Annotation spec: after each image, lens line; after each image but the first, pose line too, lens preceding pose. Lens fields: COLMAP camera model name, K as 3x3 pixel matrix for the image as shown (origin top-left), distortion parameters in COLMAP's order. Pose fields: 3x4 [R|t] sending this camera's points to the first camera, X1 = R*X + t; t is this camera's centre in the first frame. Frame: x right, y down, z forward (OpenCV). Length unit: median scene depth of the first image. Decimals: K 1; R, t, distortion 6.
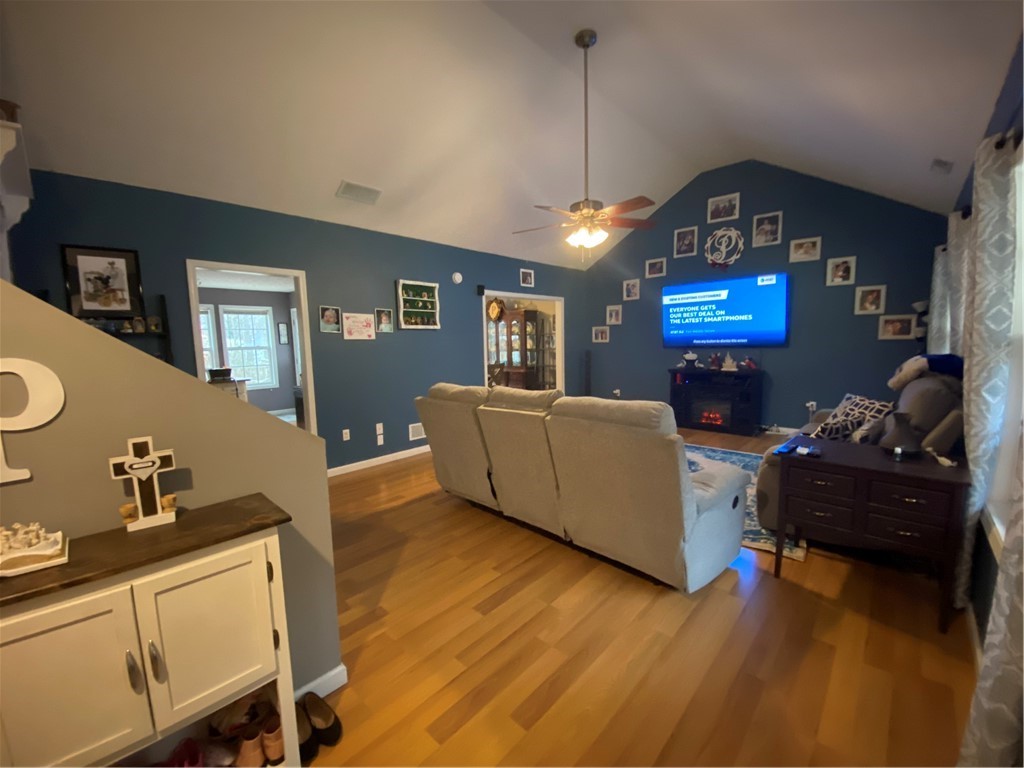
lens RADIAL K [[411.3, 0, 508.8], [0, 411.3, 389.7], [0, 0, 1]] dist [-0.009361, -0.001915]
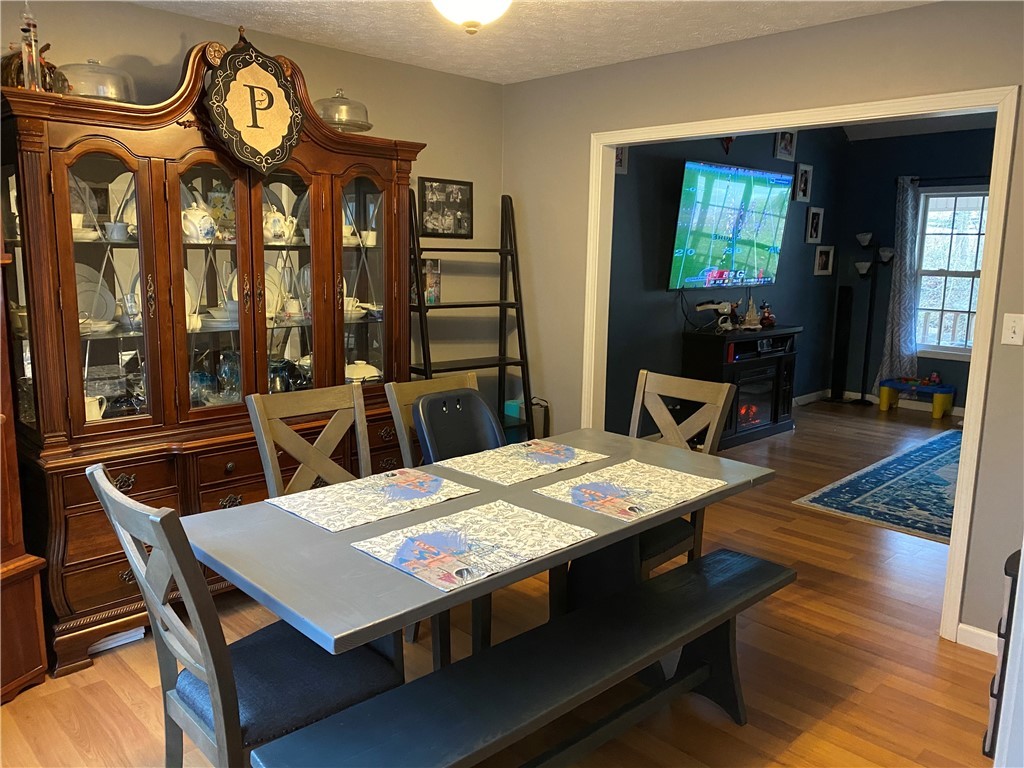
lens RADIAL K [[779.1, 0, 515.2], [0, 779.1, 381.2], [0, 0, 1]] dist [0.039511, -0.028264]
pose [[0.037998, -0.144141, 0.988827, -0.630006], [0.098243, 0.985287, 0.139850, -0.173814], [-0.994437, 0.091831, 0.051600, 1.383681]]
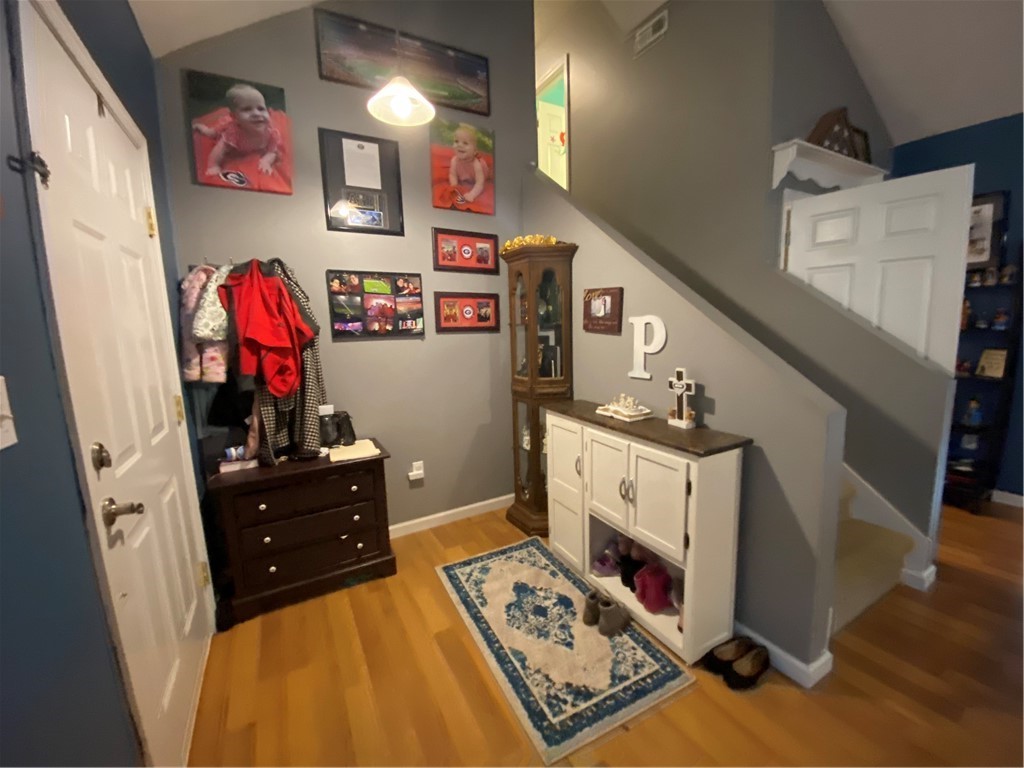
lens RADIAL K [[411.3, 0, 516.9], [0, 411.3, 393.3], [0, 0, 1]] dist [-0.009361, -0.001915]
pose [[-0.309587, 0.180368, -0.933608, 0.093580], [-0.071773, 0.974611, 0.212089, -0.009216], [0.948159, 0.132668, -0.288781, 0.107507]]
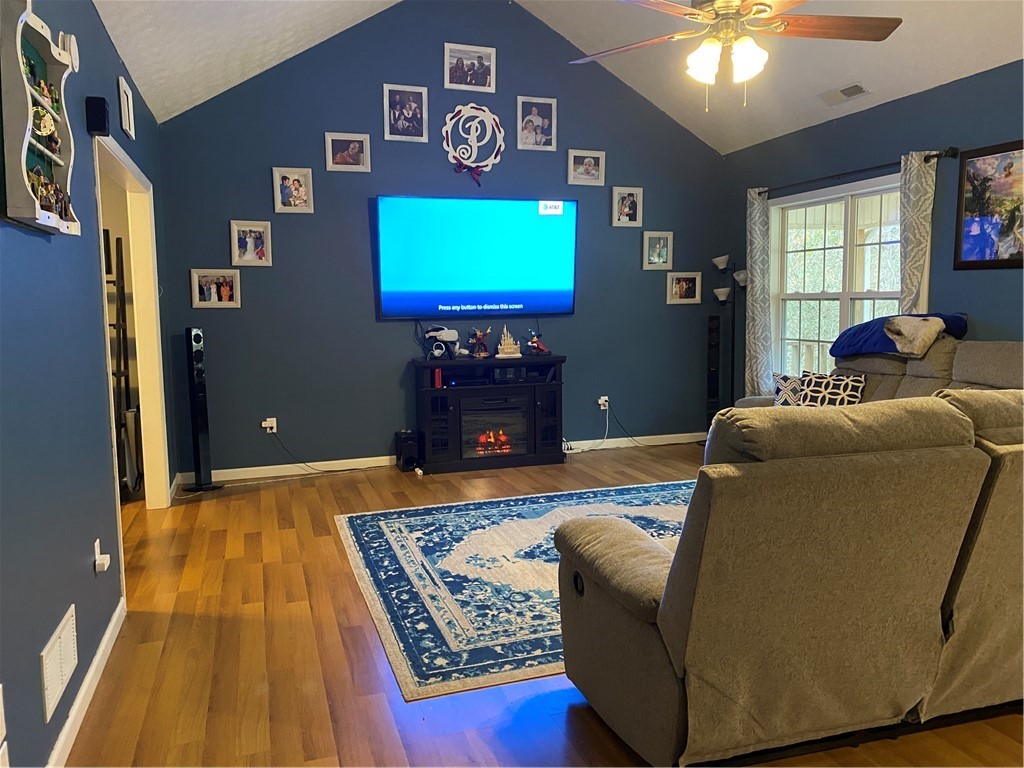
lens RADIAL K [[779.1, 0, 512.3], [0, 779.1, 379.8], [0, 0, 1]] dist [0.039511, -0.028264]
pose [[0.475614, -0.067444, 0.877065, -0.448386], [0.106759, 0.994112, 0.018551, -0.037974], [-0.873151, 0.084812, 0.480014, 0.515614]]
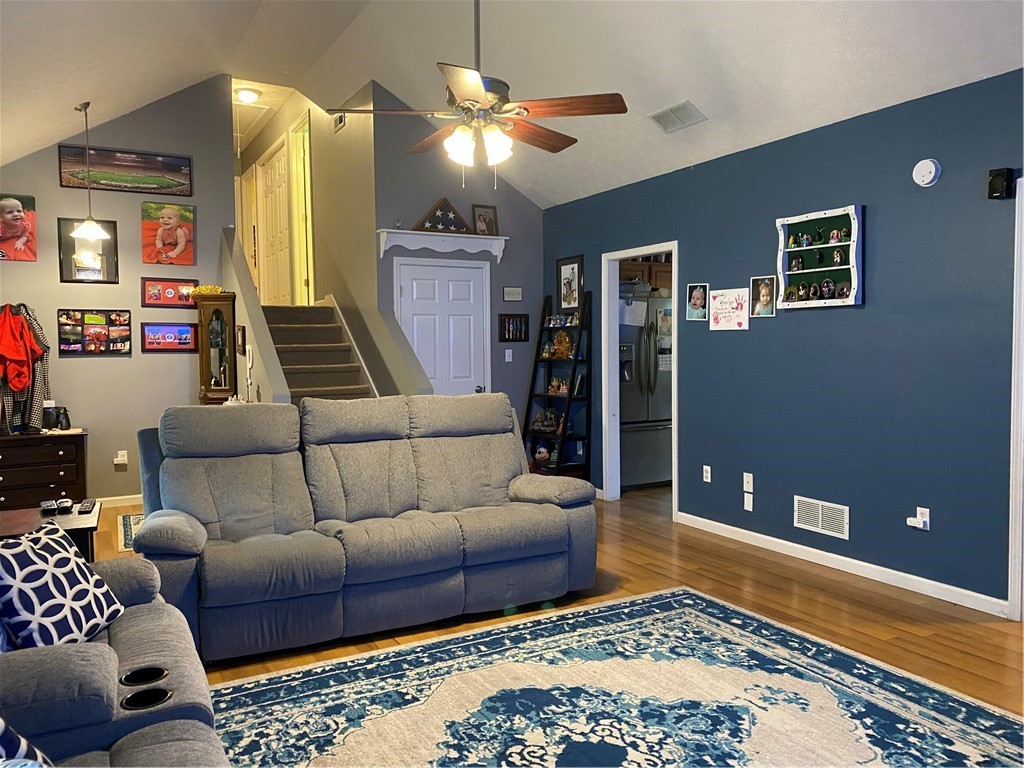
lens RADIAL K [[779.1, 0, 512.1], [0, 779.1, 373.4], [0, 0, 1]] dist [0.039511, -0.028264]
pose [[-0.302838, 0.066129, -0.950745, 0.720721], [-0.088251, 0.991358, 0.097064, -0.118193], [0.948947, 0.113299, -0.294385, 0.860915]]
